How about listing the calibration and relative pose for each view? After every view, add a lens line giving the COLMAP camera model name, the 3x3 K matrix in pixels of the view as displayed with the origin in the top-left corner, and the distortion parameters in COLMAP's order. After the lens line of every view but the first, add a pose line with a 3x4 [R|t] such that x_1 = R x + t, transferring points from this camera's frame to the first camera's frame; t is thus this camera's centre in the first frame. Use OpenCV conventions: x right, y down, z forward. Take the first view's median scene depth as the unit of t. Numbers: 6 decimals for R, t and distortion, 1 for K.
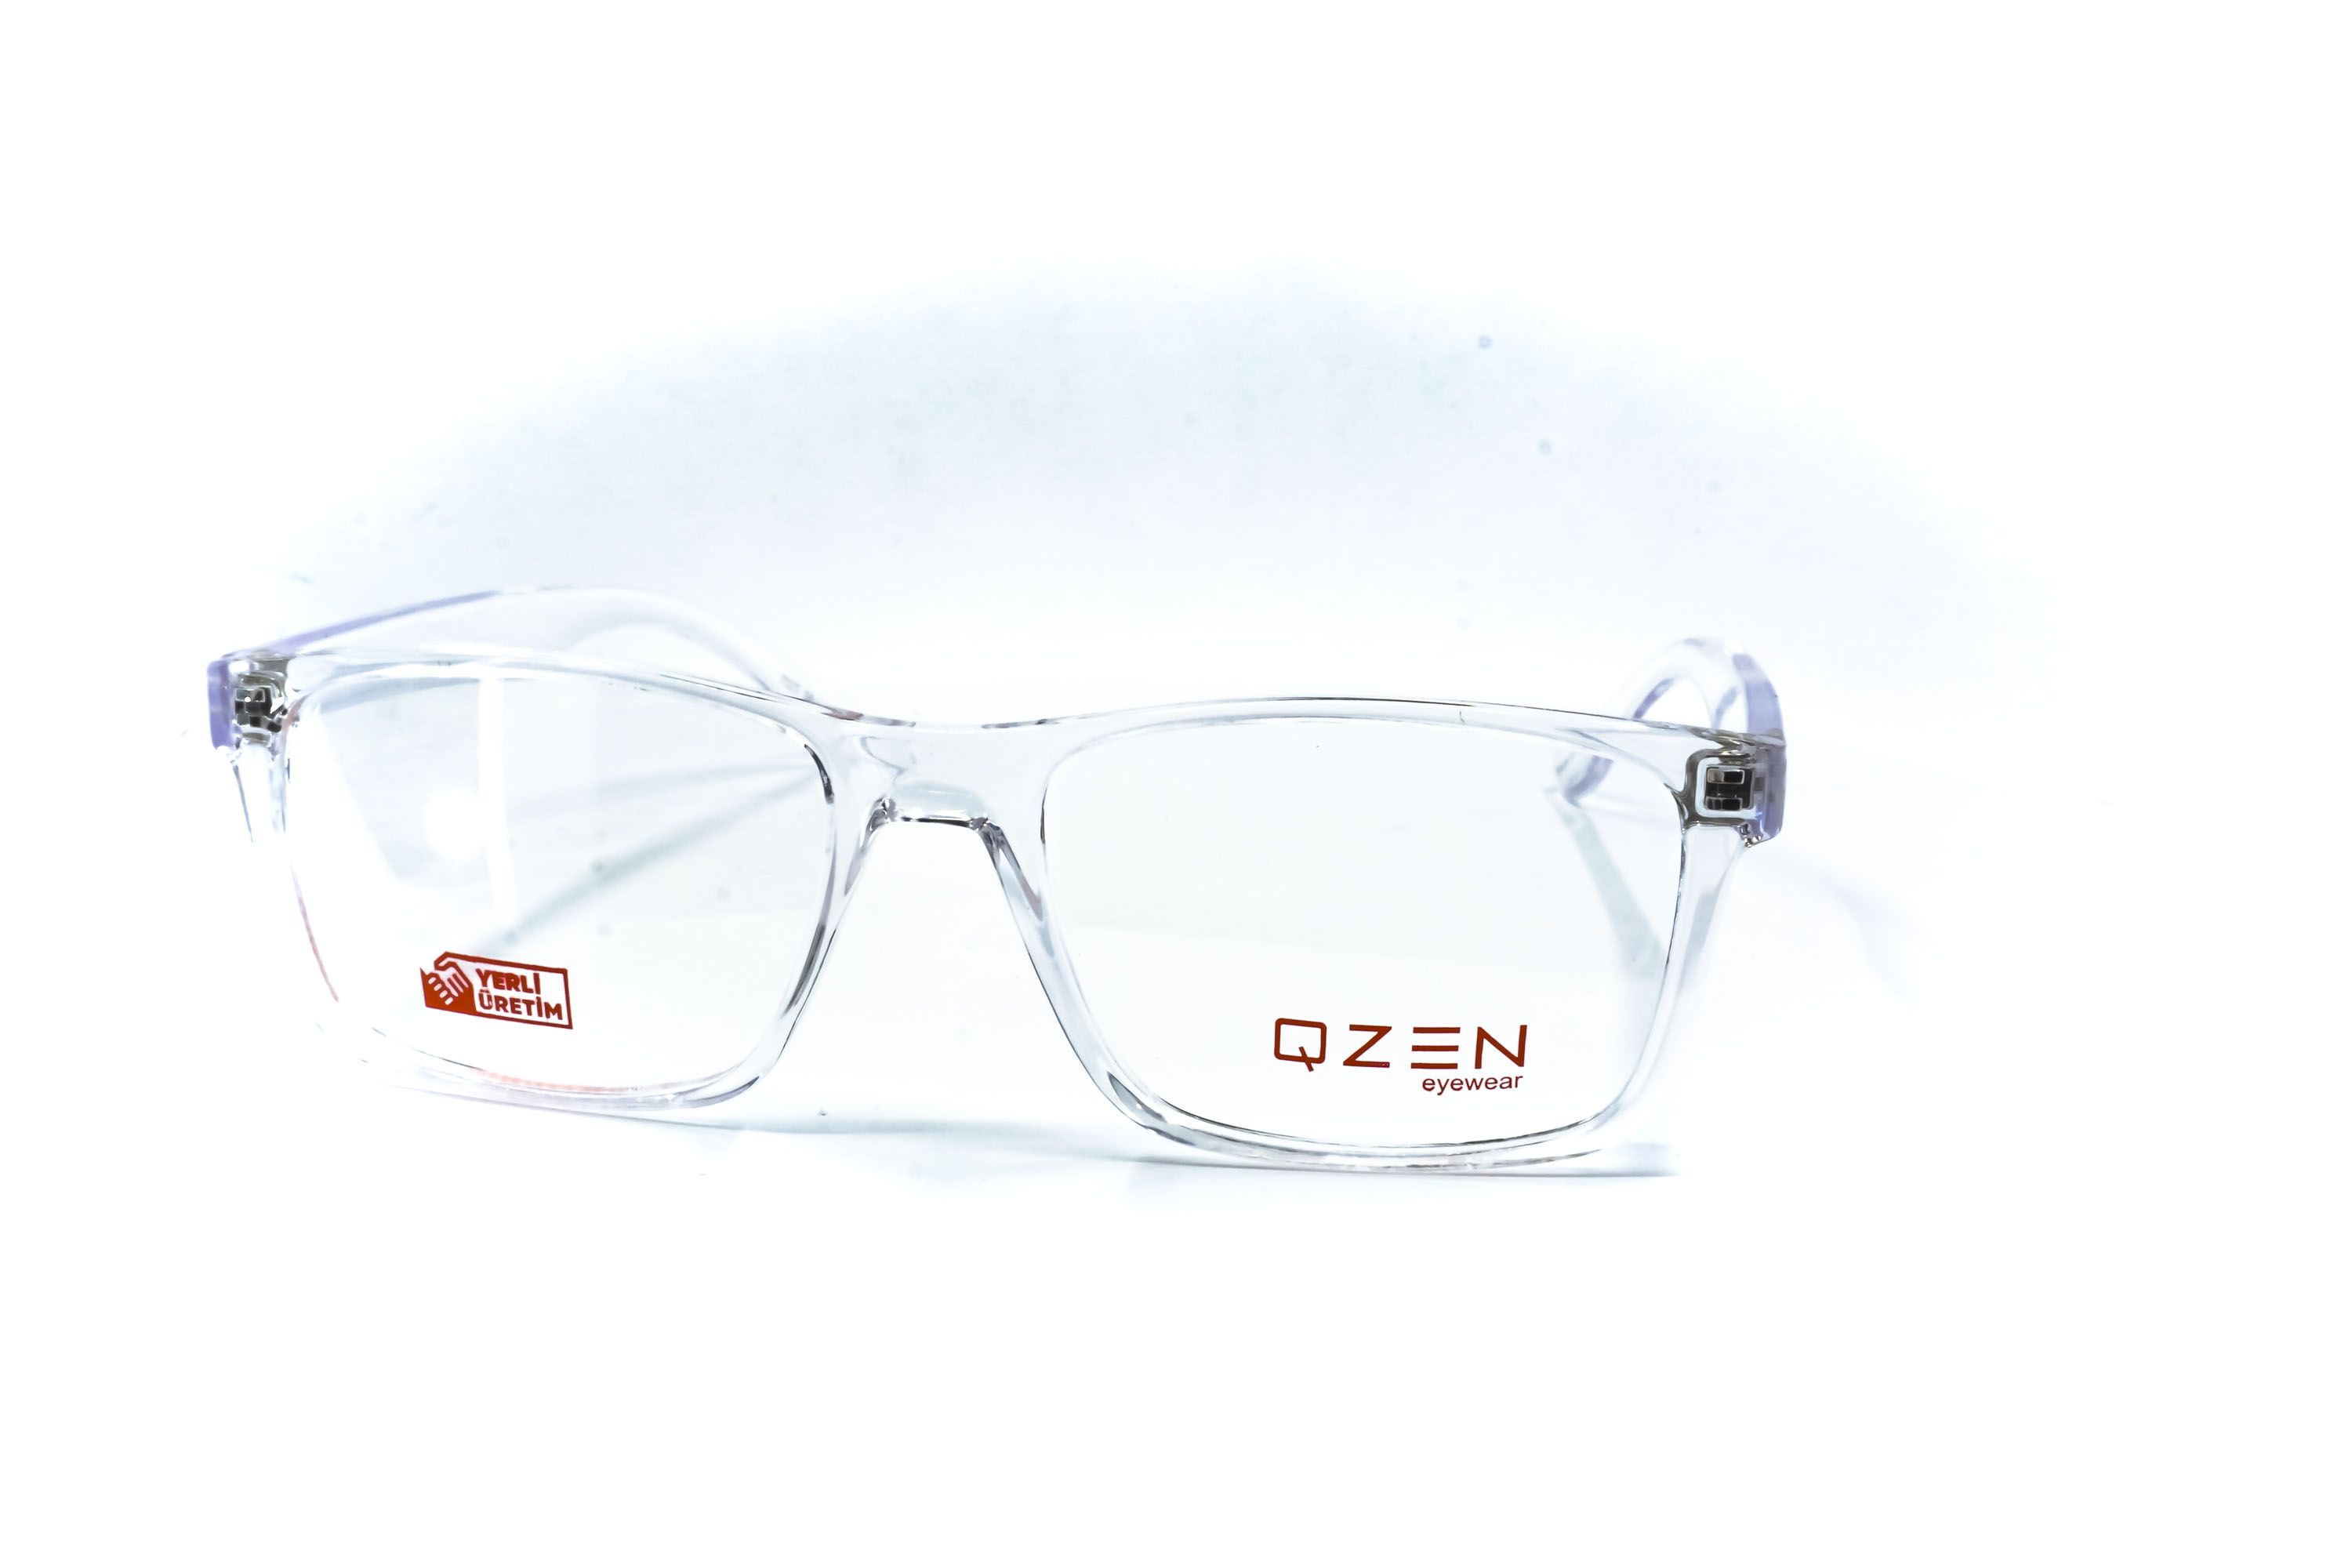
lens RADIAL K [[2944.7, 0, 1164.1], [0, 2944.7, 790.3], [0, 0, 1]] dist [0.013002, 0.000000]
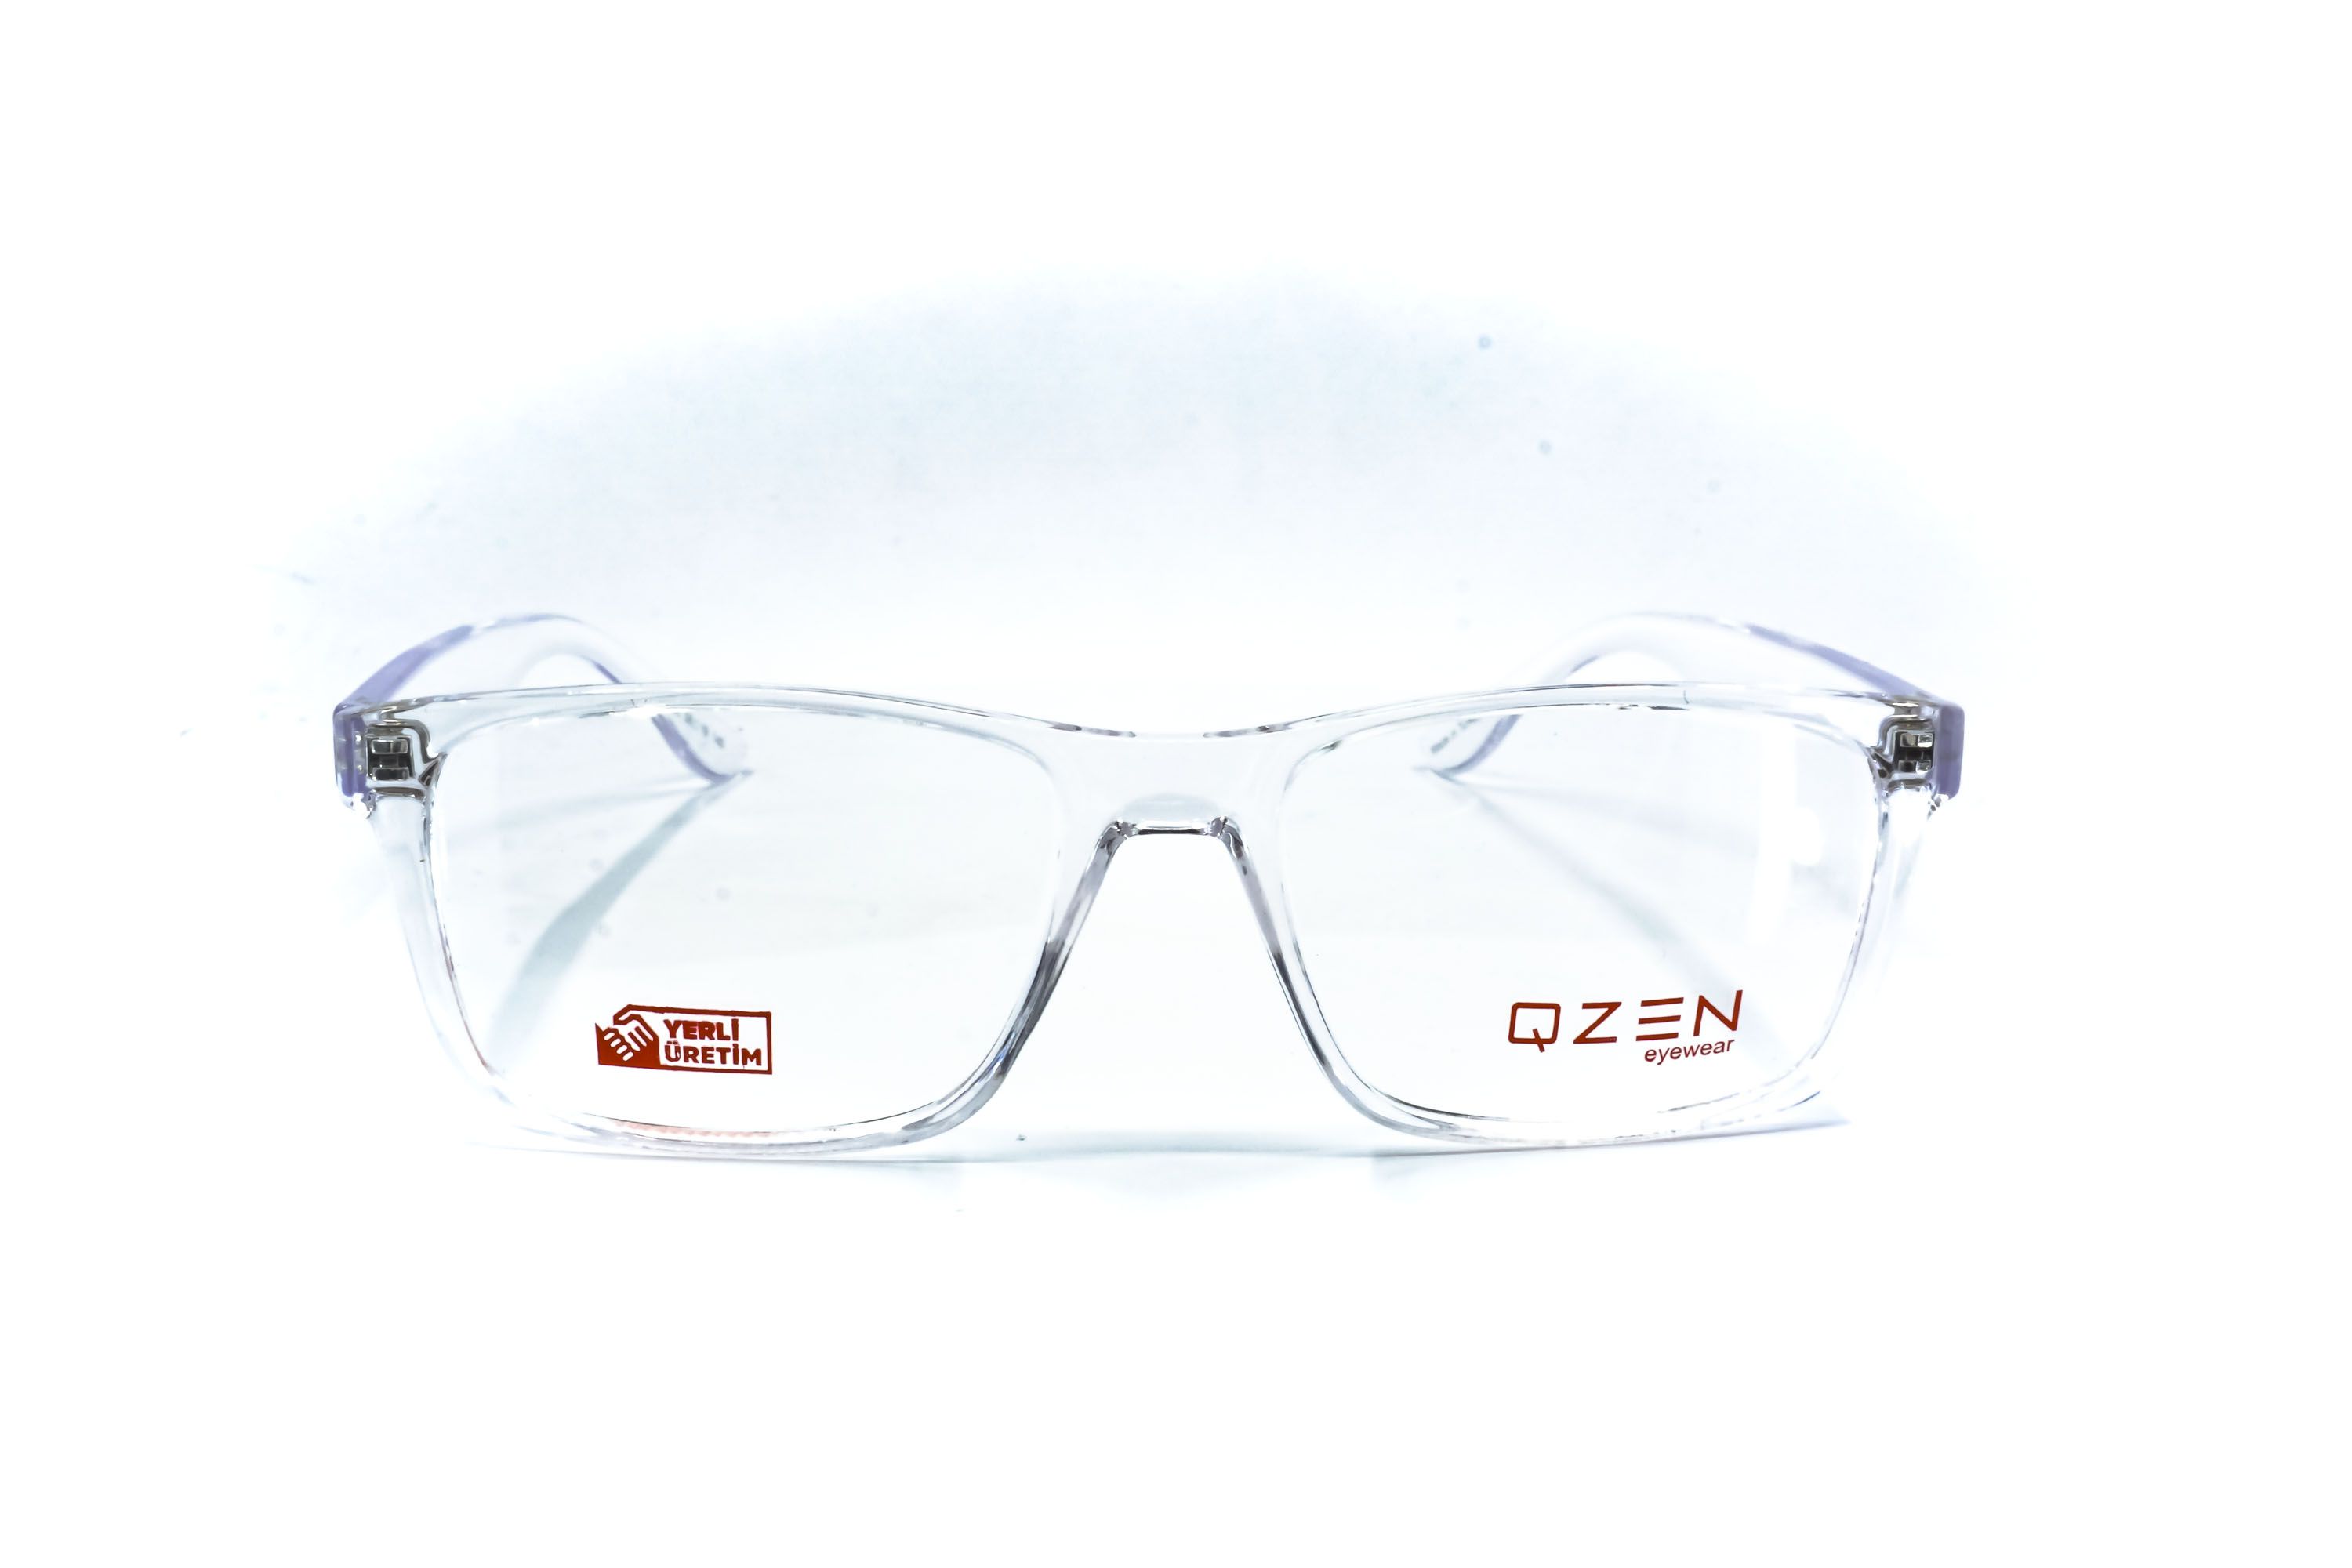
lens RADIAL K [[2944.7, 0, 1187.6], [0, 2944.7, 783.5], [0, 0, 1]] dist [0.013002, 0.000000]
pose [[0.967566, -0.061428, 0.245038, -0.302875], [0.061694, 0.998073, 0.006599, -0.011524], [-0.244971, 0.008732, 0.969491, 0.037120]]
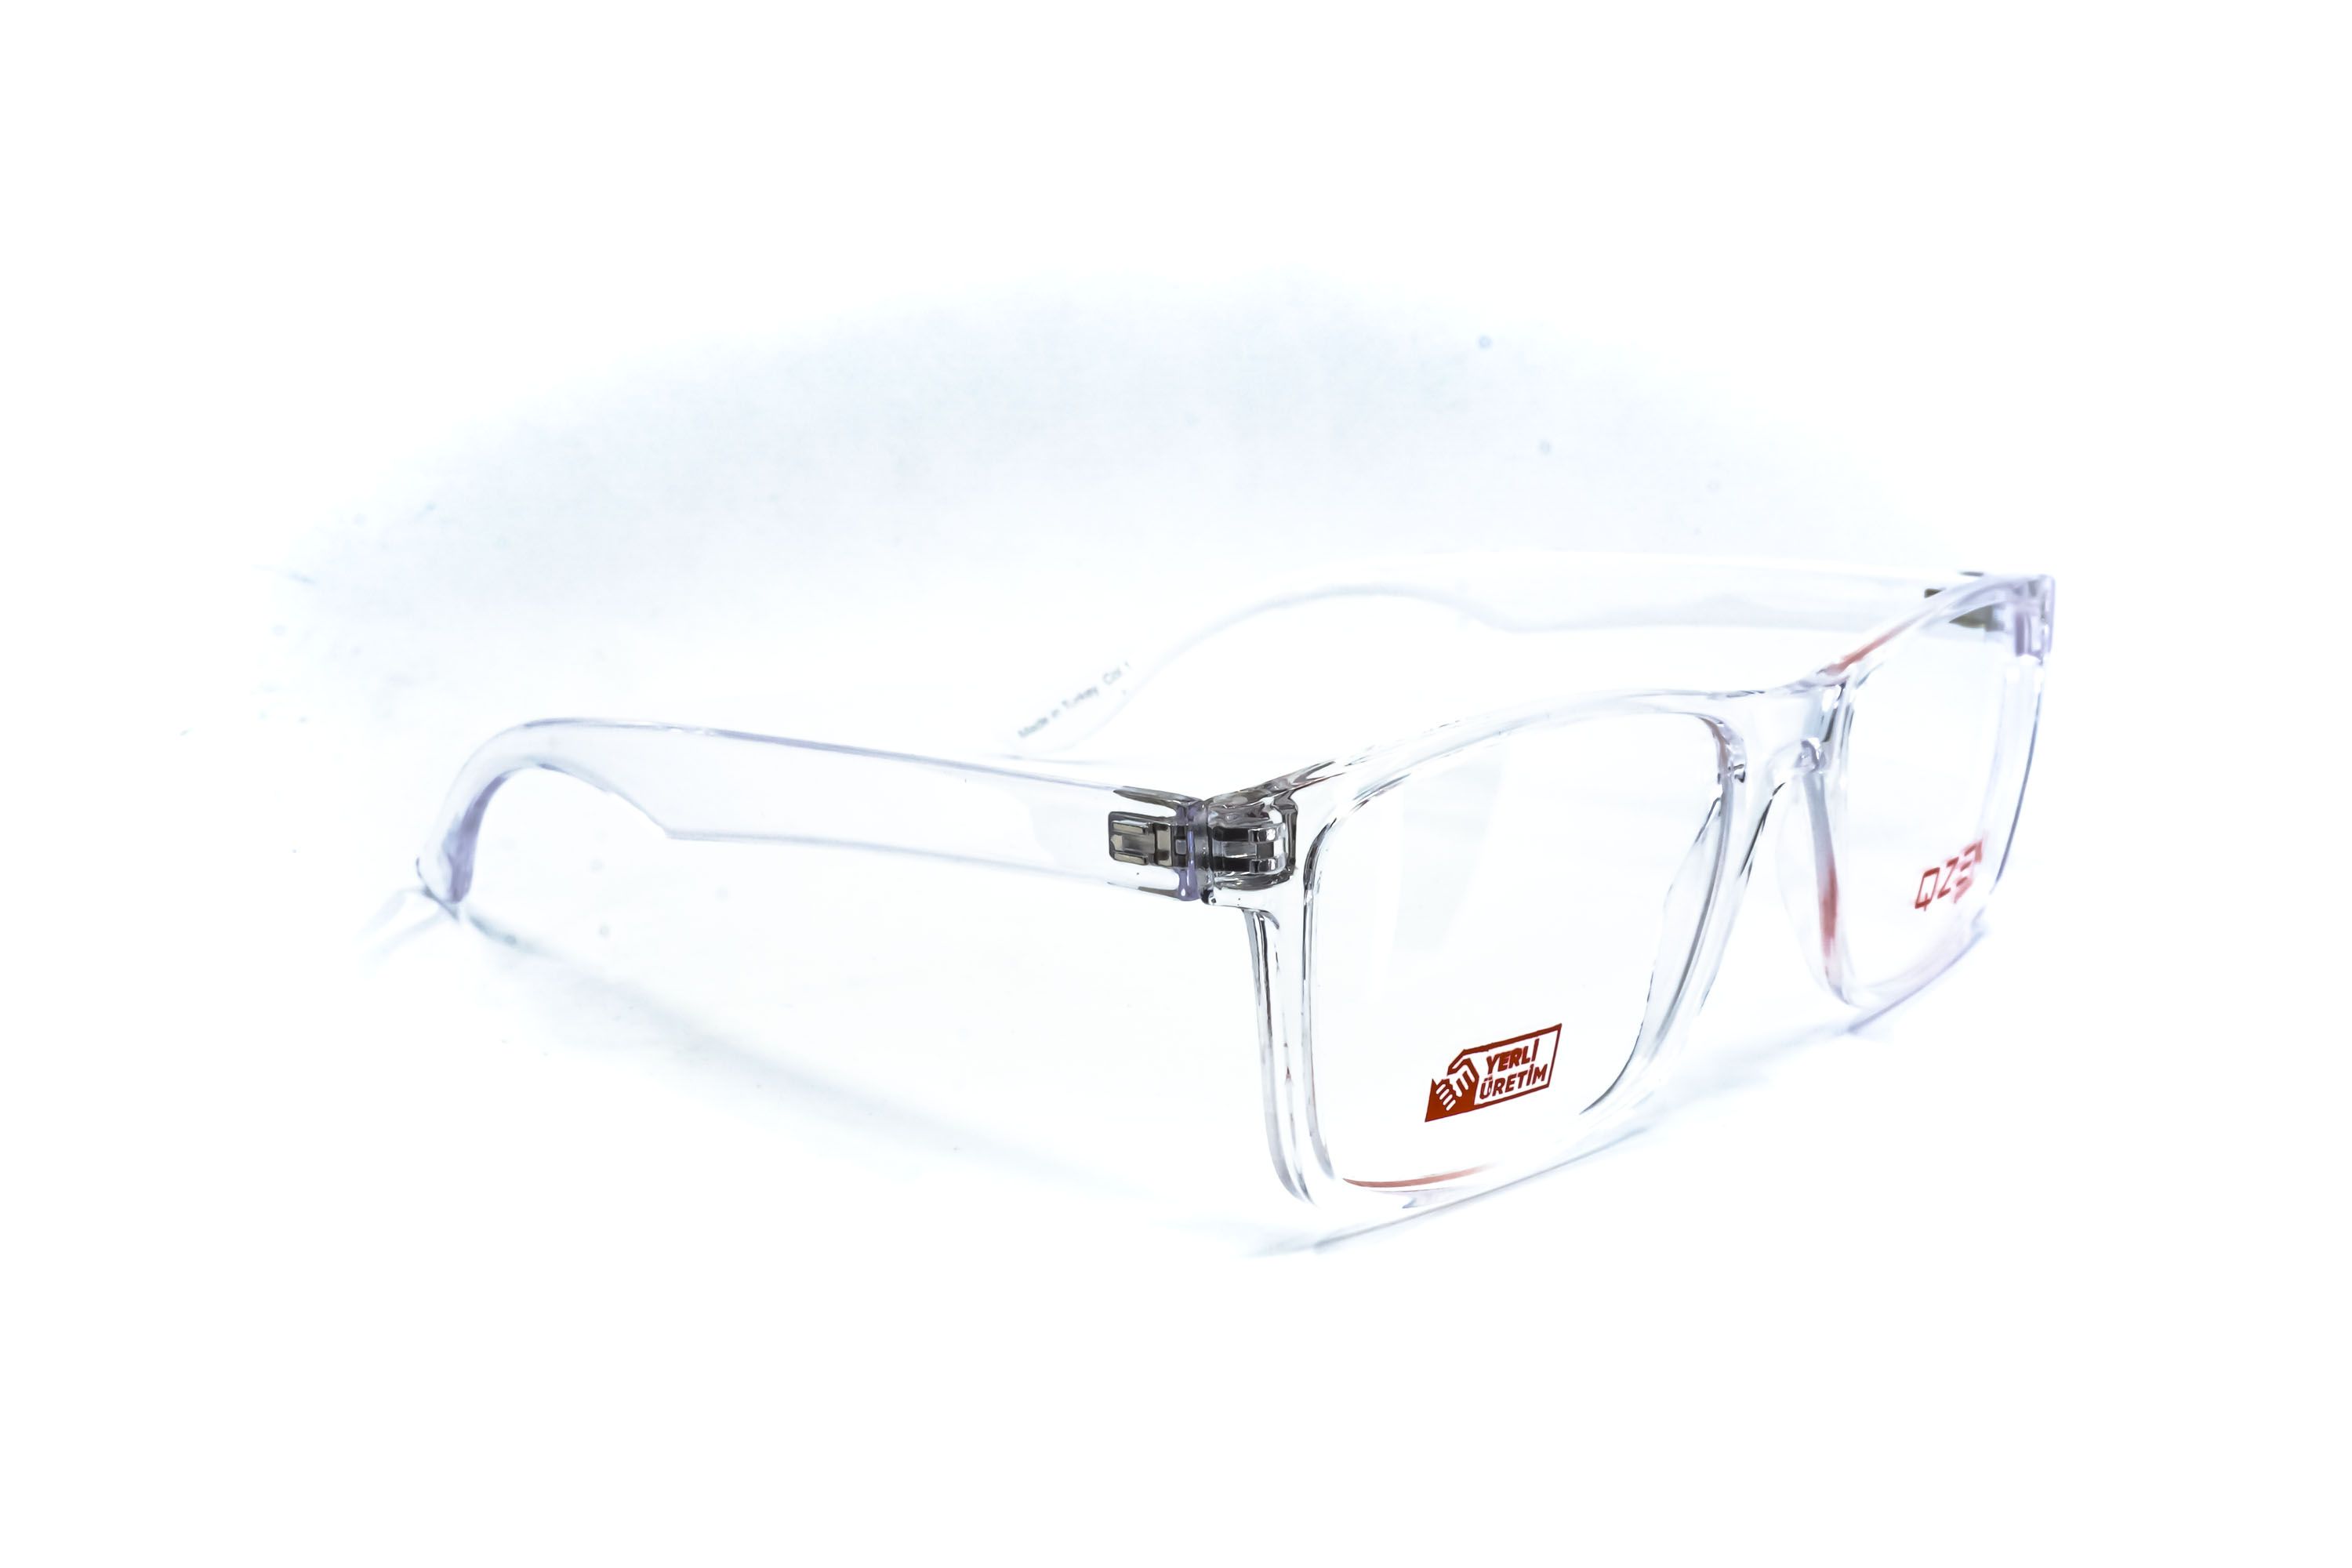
lens RADIAL K [[2944.7, 0, 1174.0], [0, 2944.7, 781.7], [0, 0, 1]] dist [0.013002, 0.000000]
pose [[0.515983, -0.214224, 0.829379, -1.061471], [0.210875, 0.970193, 0.119404, -0.160378], [-0.830237, 0.113285, 0.545778, 0.568870]]
